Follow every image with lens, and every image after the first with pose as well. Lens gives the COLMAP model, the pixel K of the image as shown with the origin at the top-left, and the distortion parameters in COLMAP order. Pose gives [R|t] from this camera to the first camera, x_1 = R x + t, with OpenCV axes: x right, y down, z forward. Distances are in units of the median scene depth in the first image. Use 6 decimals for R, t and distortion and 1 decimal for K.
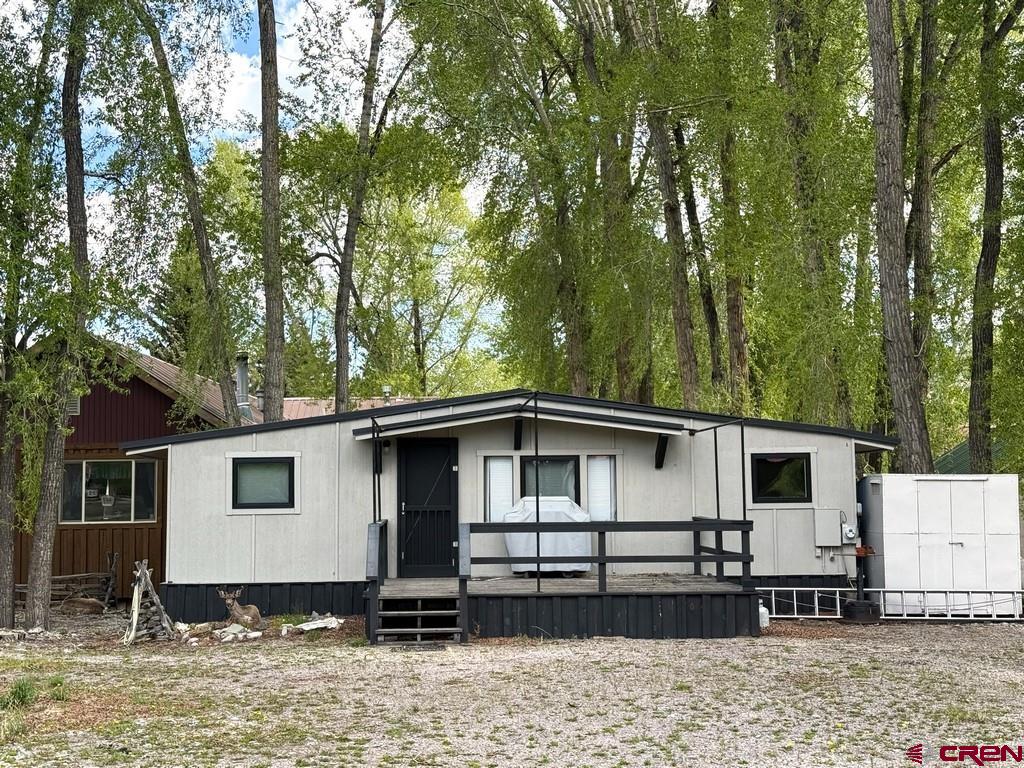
lens RADIAL K [[1479.4, 0, 511.7], [0, 1479.4, 384.9], [0, 0, 1]] dist [0.106630, 0.000000]
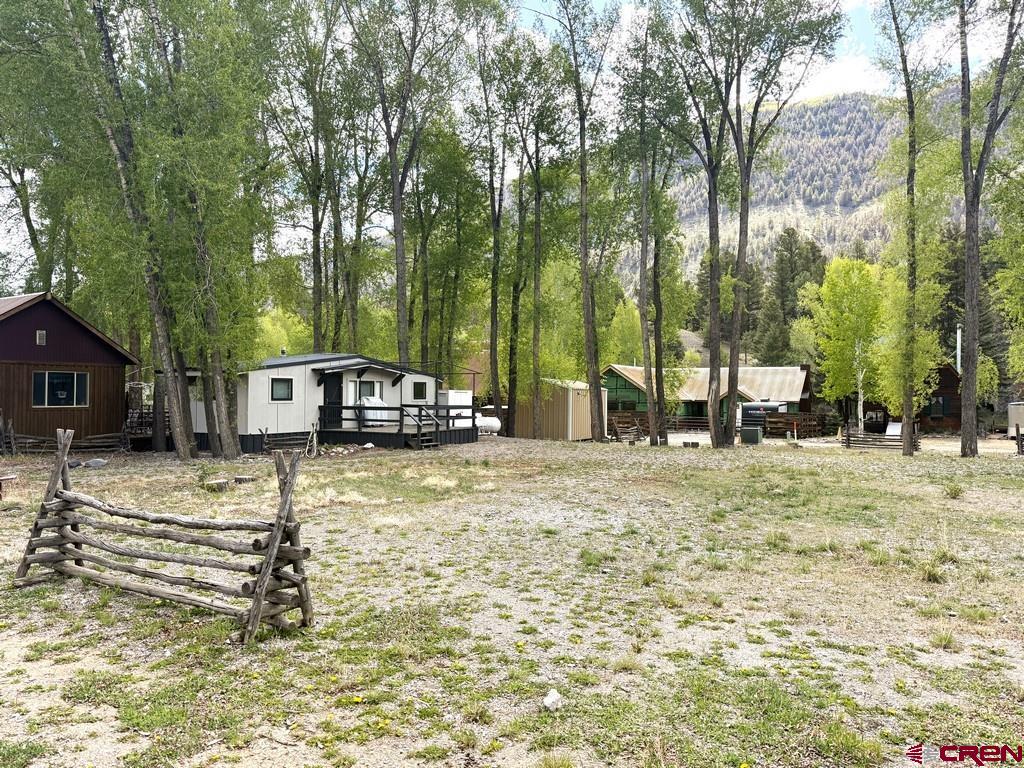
lens RADIAL K [[728.9, 0, 516.8], [0, 728.9, 388.0], [0, 0, 1]] dist [0.030725, -0.040272]
pose [[0.540510, 0.020081, 0.841098, -0.921878], [-0.077082, 0.996693, 0.025739, 0.006588], [-0.837799, -0.078745, 0.540270, 0.082179]]
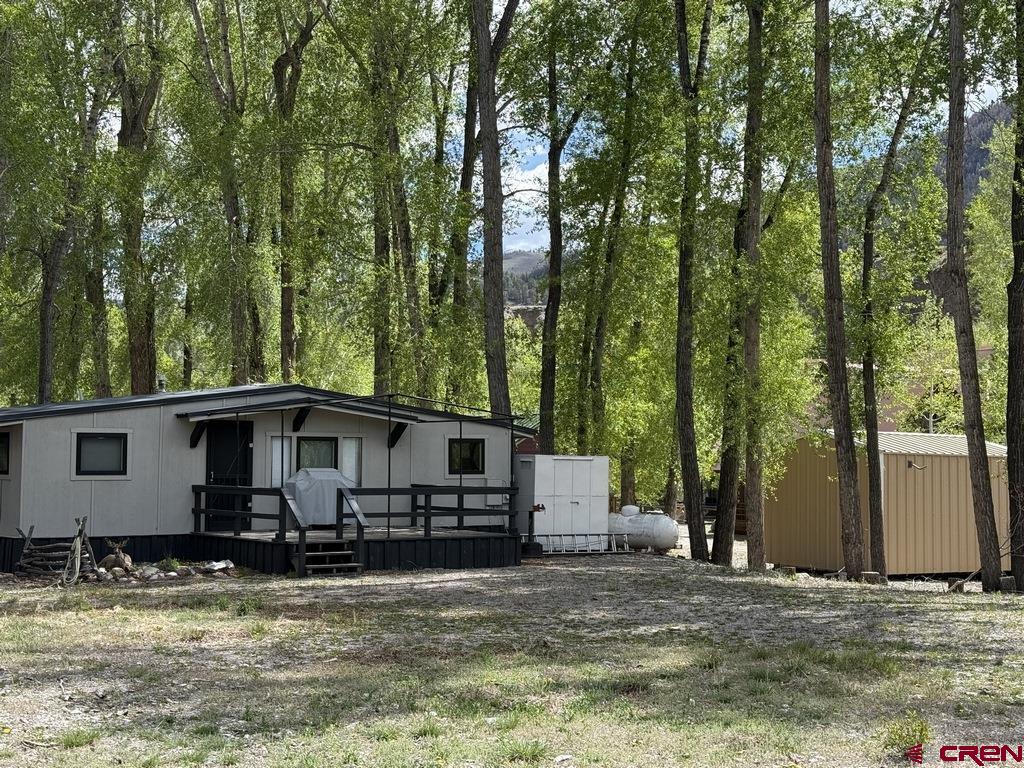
lens RADIAL K [[1479.4, 0, 513.4], [0, 1479.4, 380.2], [0, 0, 1]] dist [0.106630, 0.000000]
pose [[0.849323, 0.044202, 0.526019, -0.522631], [-0.055084, 0.998469, 0.005038, -0.018372], [-0.524991, -0.033254, 0.850458, -0.204650]]
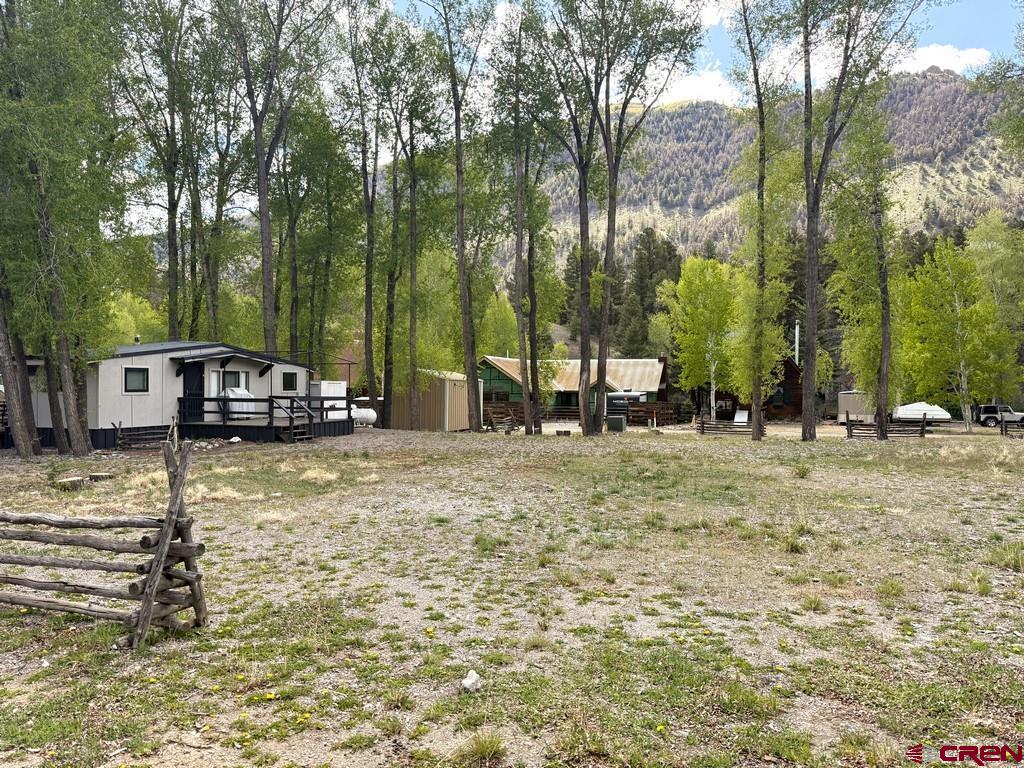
lens RADIAL K [[728.9, 0, 510.0], [0, 728.9, 390.8], [0, 0, 1]] dist [0.030725, -0.040272]
pose [[0.380849, 0.006497, 0.924614, -0.935194], [-0.079499, 0.996503, 0.025744, 0.011686], [-0.921213, -0.083310, 0.380034, 0.103039]]
